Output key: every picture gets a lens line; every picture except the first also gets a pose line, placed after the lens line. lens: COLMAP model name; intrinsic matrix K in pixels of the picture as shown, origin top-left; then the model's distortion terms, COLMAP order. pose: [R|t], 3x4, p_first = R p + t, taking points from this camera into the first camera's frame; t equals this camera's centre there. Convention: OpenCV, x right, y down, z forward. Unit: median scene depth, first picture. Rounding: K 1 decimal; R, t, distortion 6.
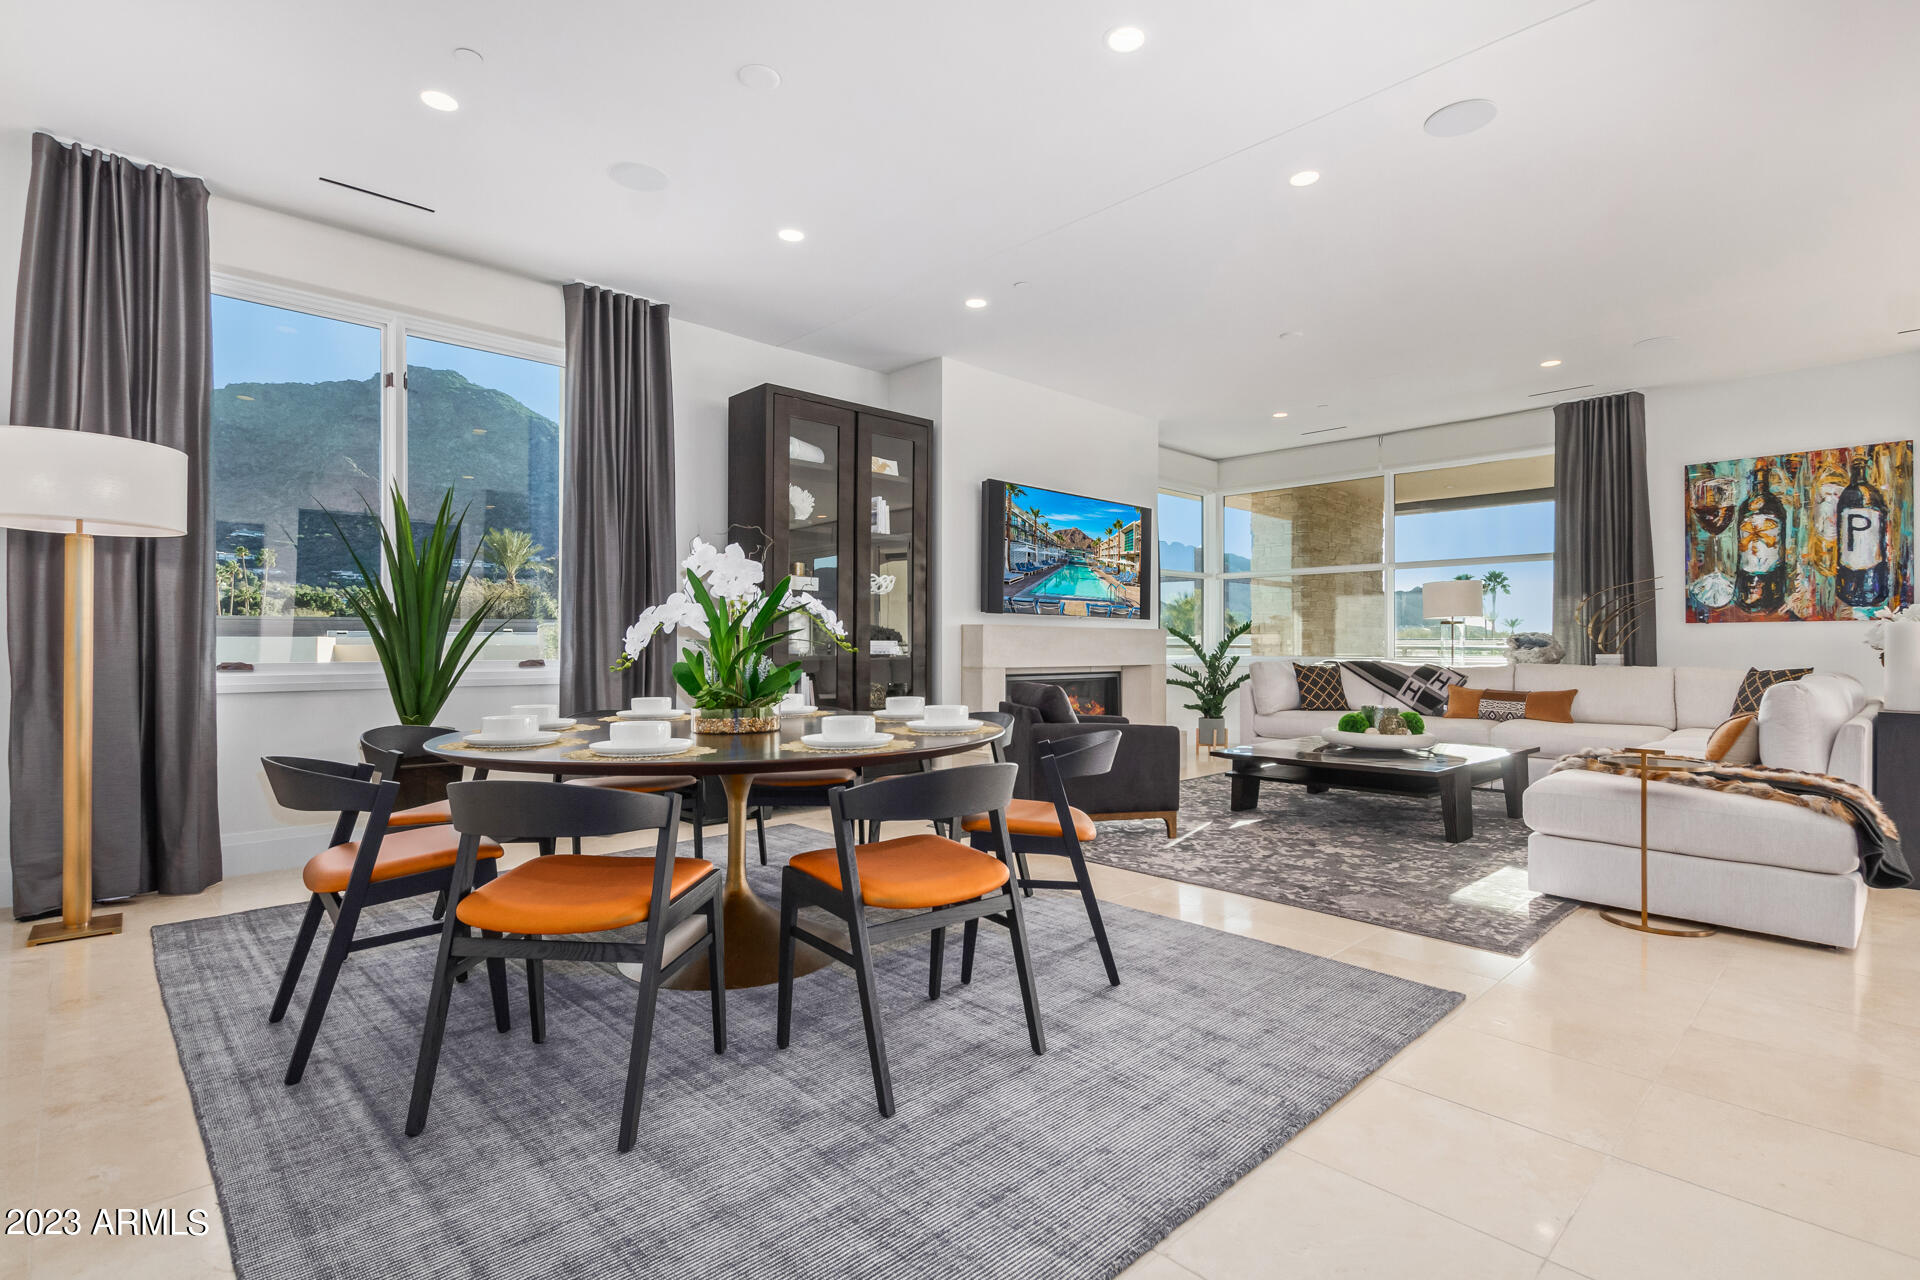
lens RADIAL K [[880.7, 0, 985.7], [0, 880.7, 640.5], [0, 0, 1]] dist [0.003804, -0.002191]
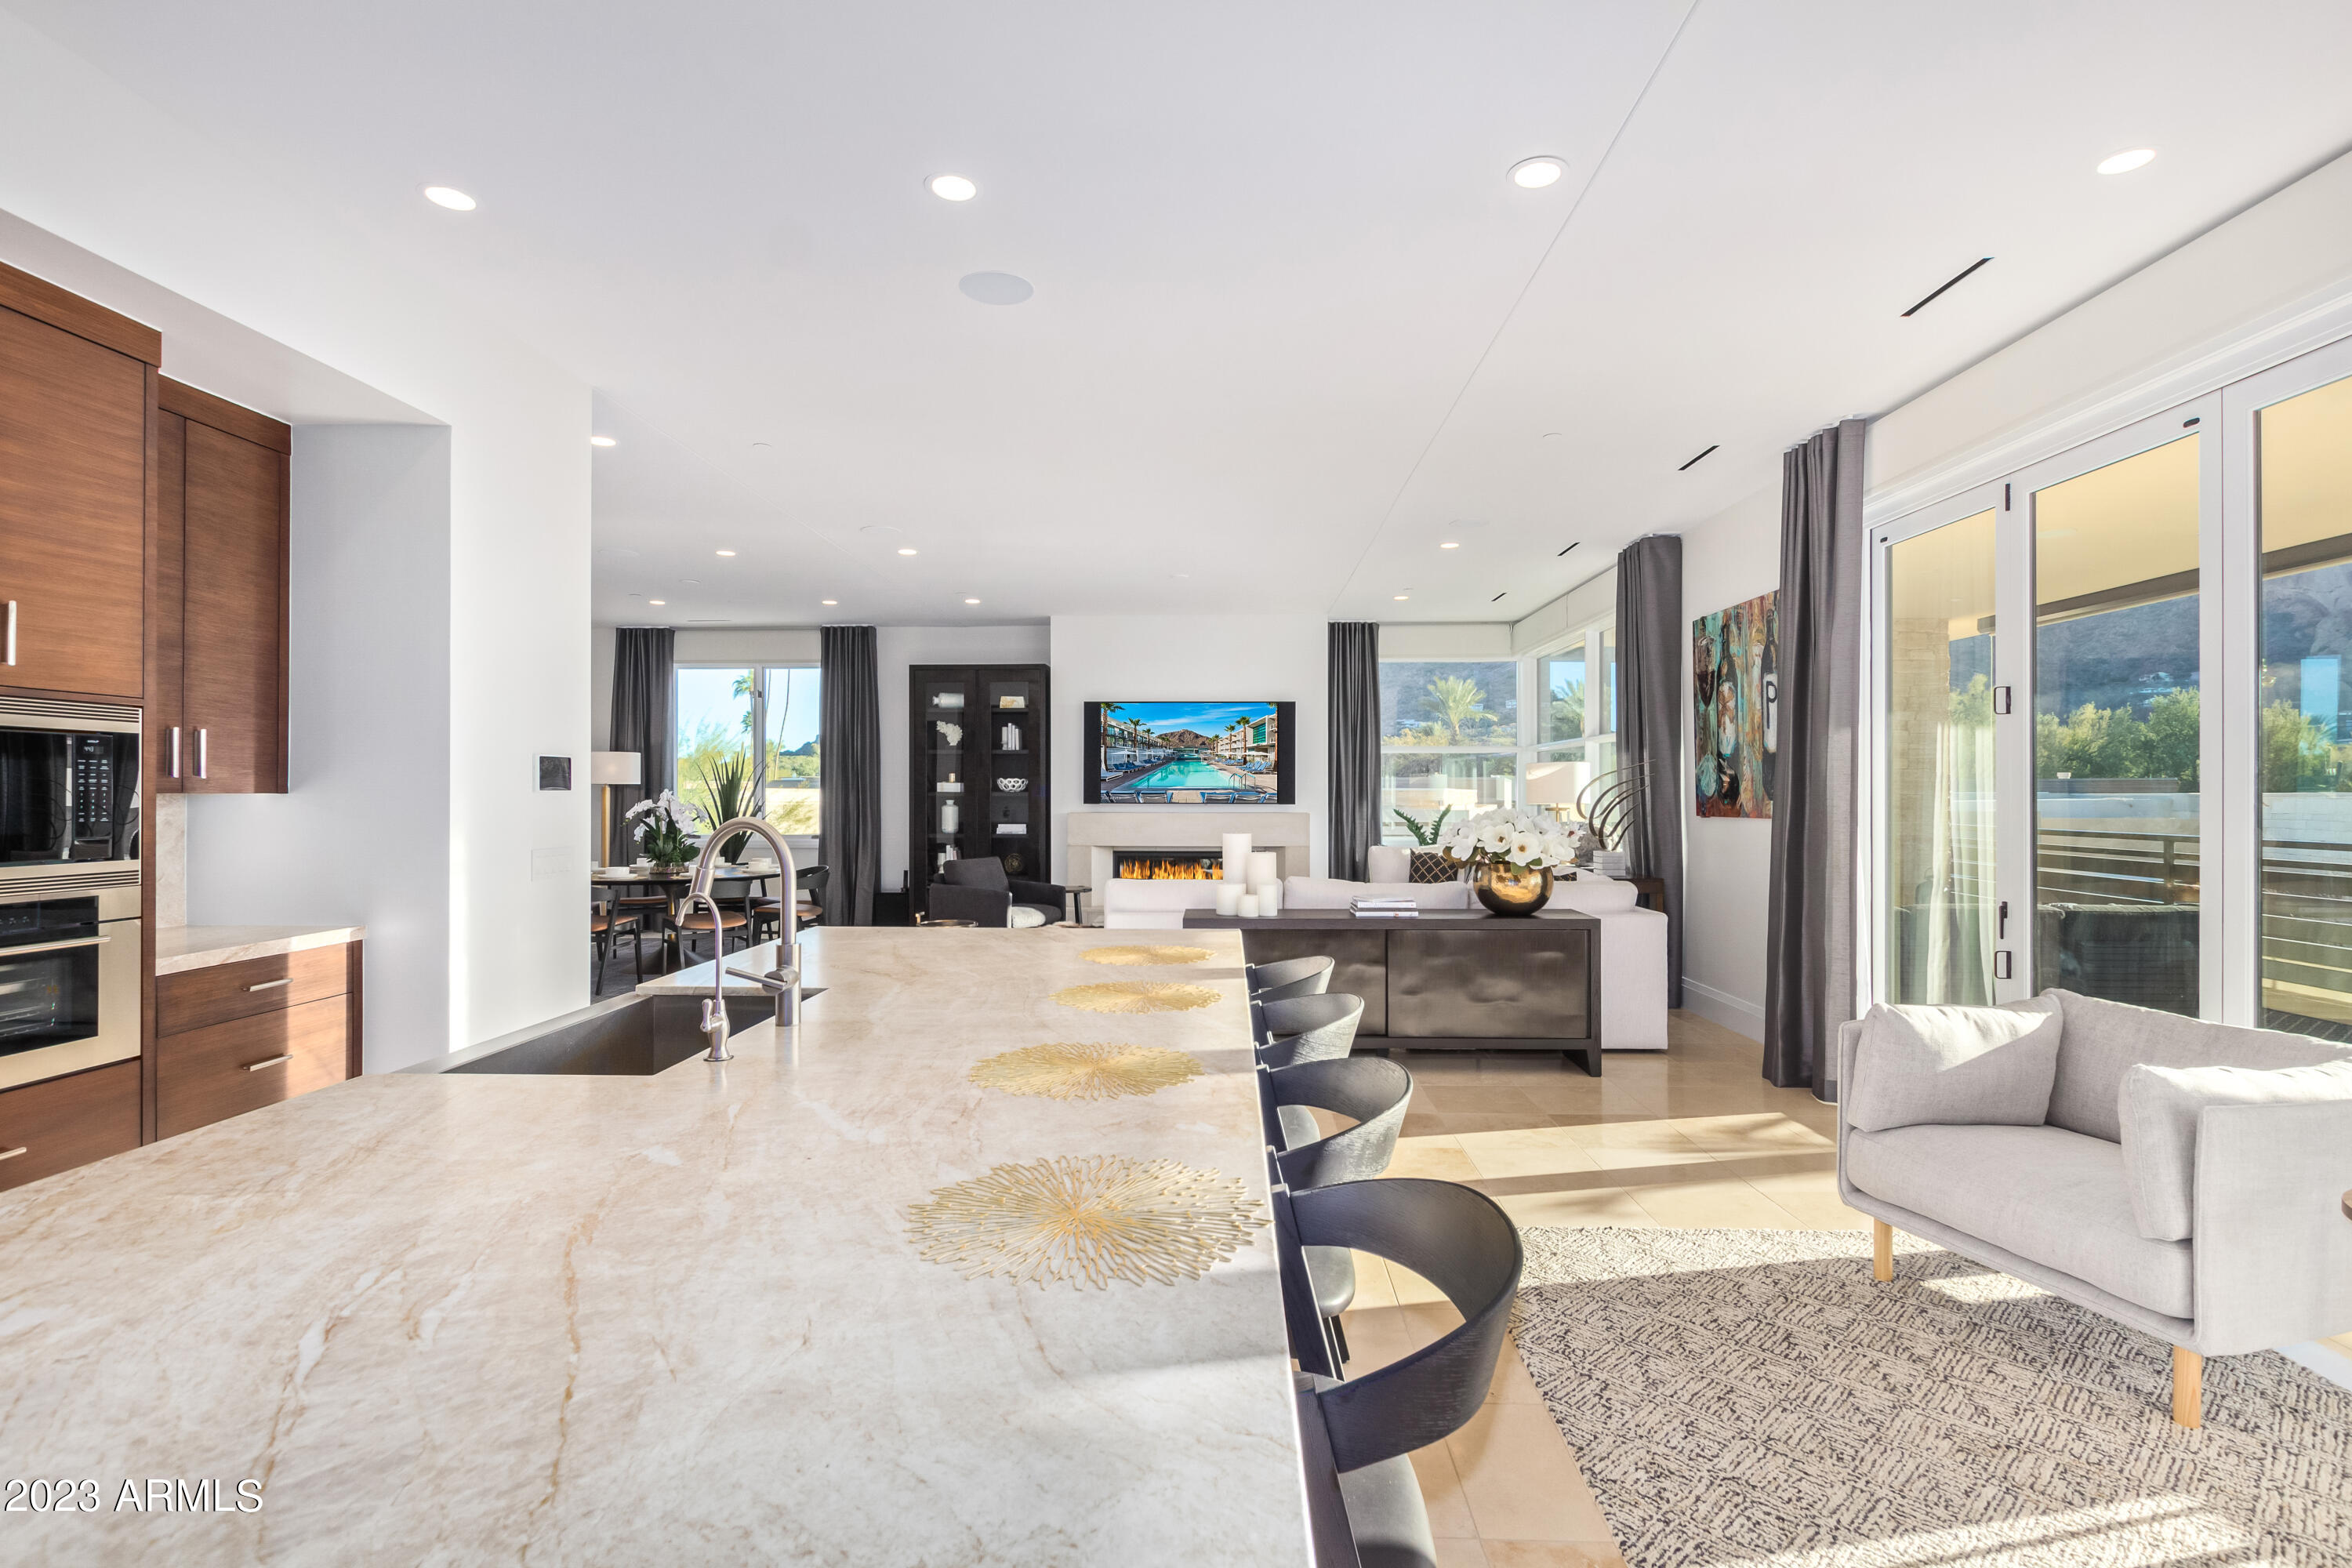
lens RADIAL K [[1132.0, 0, 1191.7], [0, 1132.0, 796.1], [0, 0, 1]] dist [0.009275, -0.001432]
pose [[0.694092, -0.001299, -0.719885, 1.275899], [0.004207, 0.999989, 0.002251, -0.044172], [0.719874, -0.004591, 0.694089, -0.050487]]
